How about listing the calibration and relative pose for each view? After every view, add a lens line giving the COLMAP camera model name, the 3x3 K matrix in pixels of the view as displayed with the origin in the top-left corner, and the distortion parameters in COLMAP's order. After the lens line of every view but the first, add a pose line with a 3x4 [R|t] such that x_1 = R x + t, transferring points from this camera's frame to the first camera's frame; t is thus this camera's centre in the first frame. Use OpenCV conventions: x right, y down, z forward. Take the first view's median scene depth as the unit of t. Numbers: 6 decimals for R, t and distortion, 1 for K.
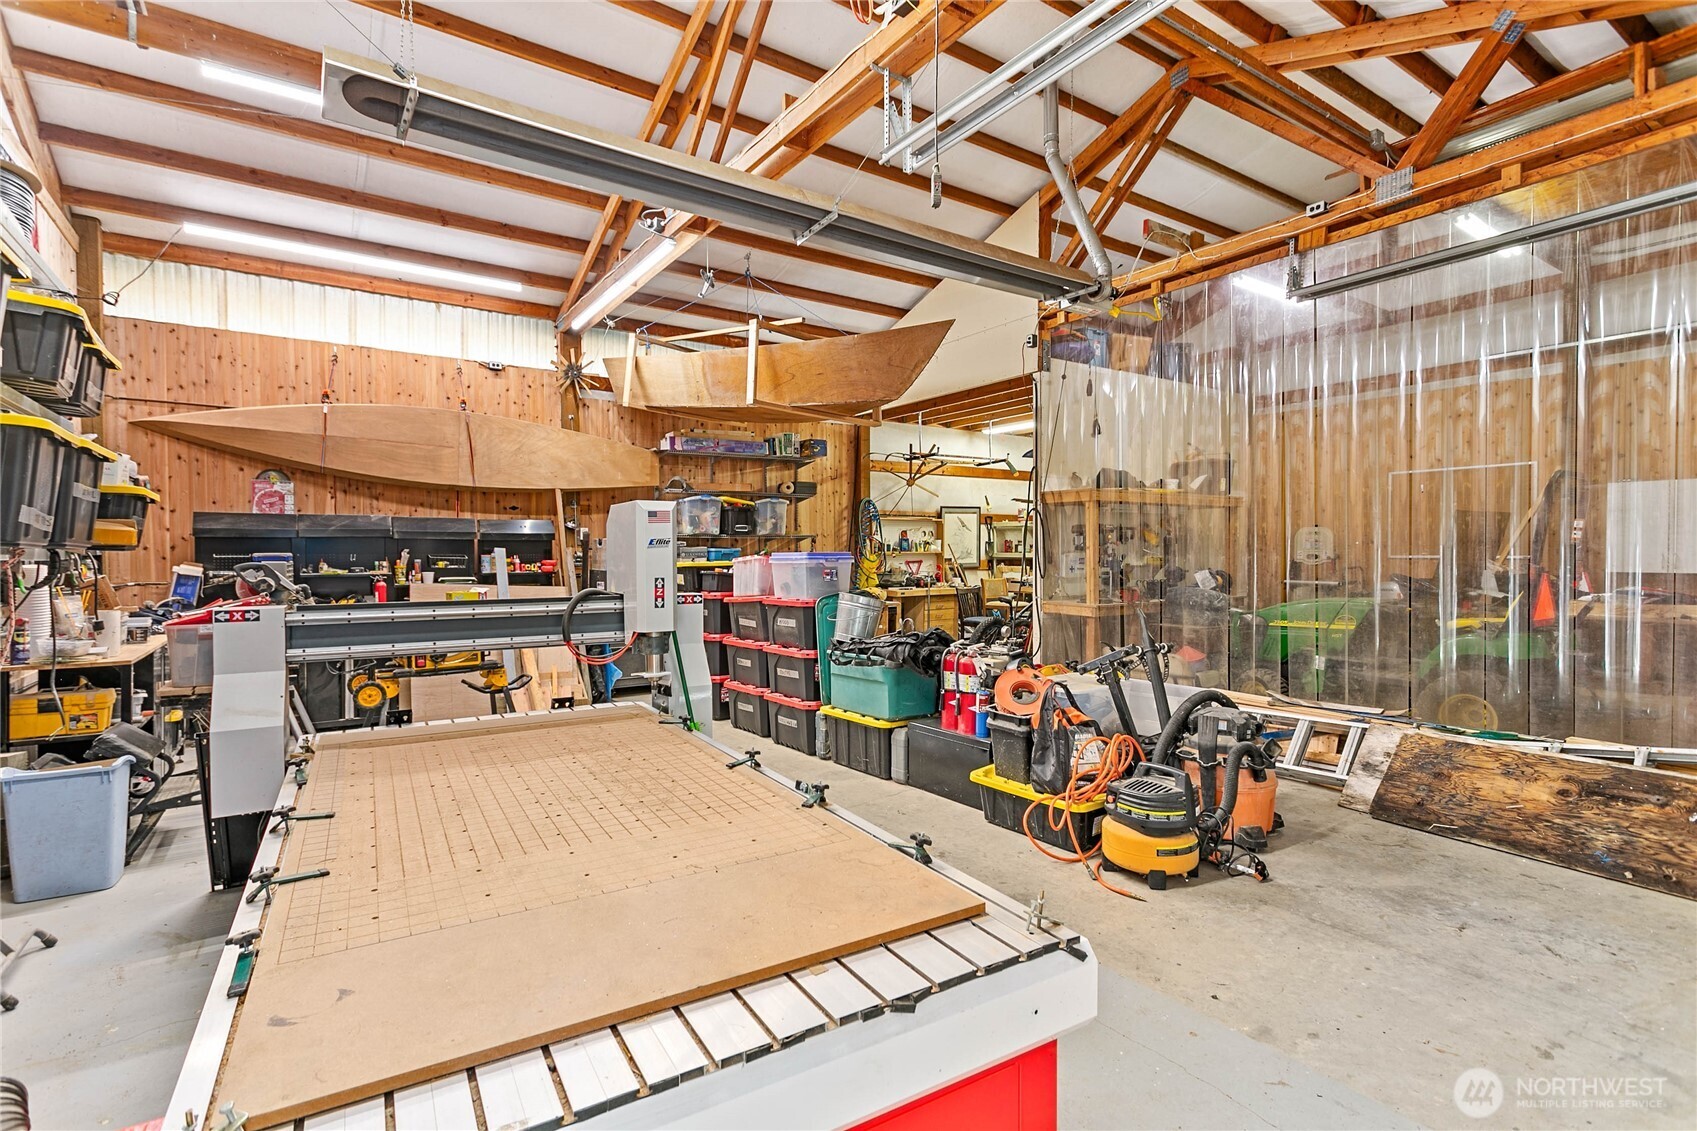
lens RADIAL K [[818.2, 0, 843.3], [0, 818.2, 569.6], [0, 0, 1]] dist [0.005988, 0.001239]
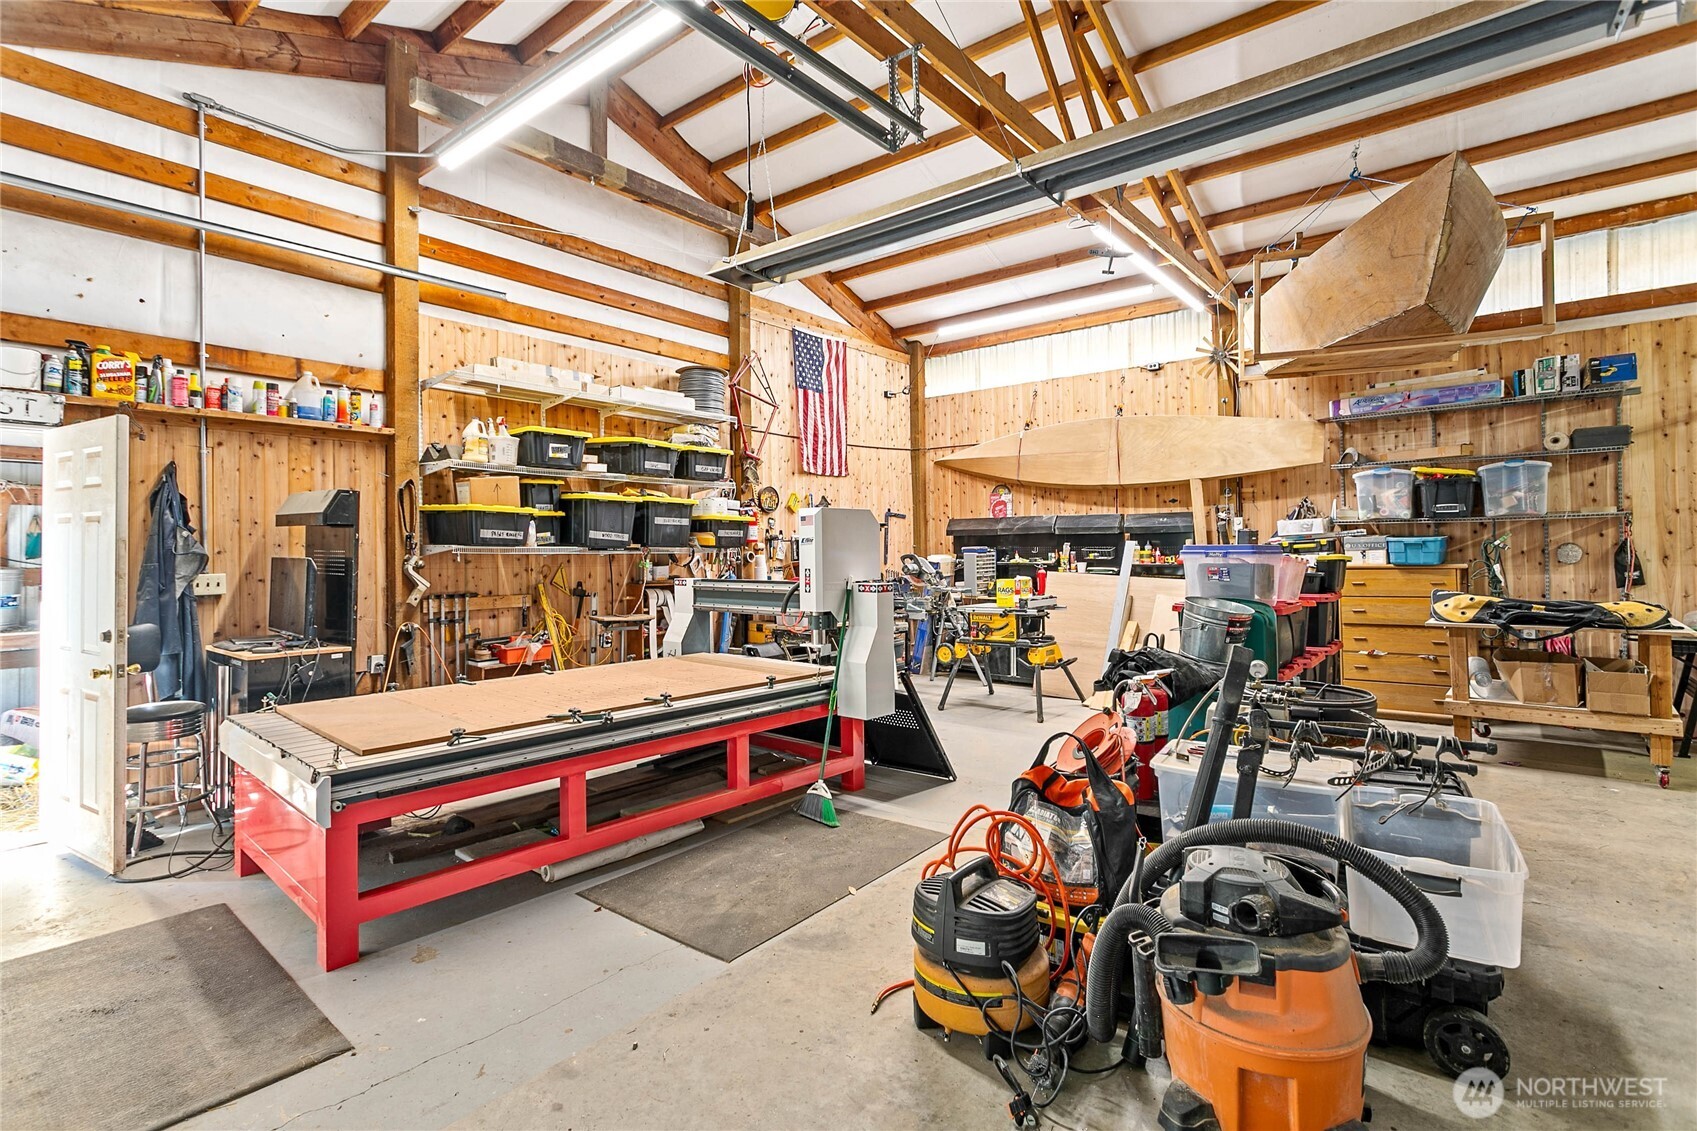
lens RADIAL K [[818.2, 0, 843.0], [0, 818.2, 548.3], [0, 0, 1]] dist [0.005988, 0.001239]
pose [[0.283774, -0.002247, -0.958888, 0.483462], [-0.009402, 0.999943, -0.005126, -0.007424], [0.958845, 0.010470, 0.283737, 0.334969]]
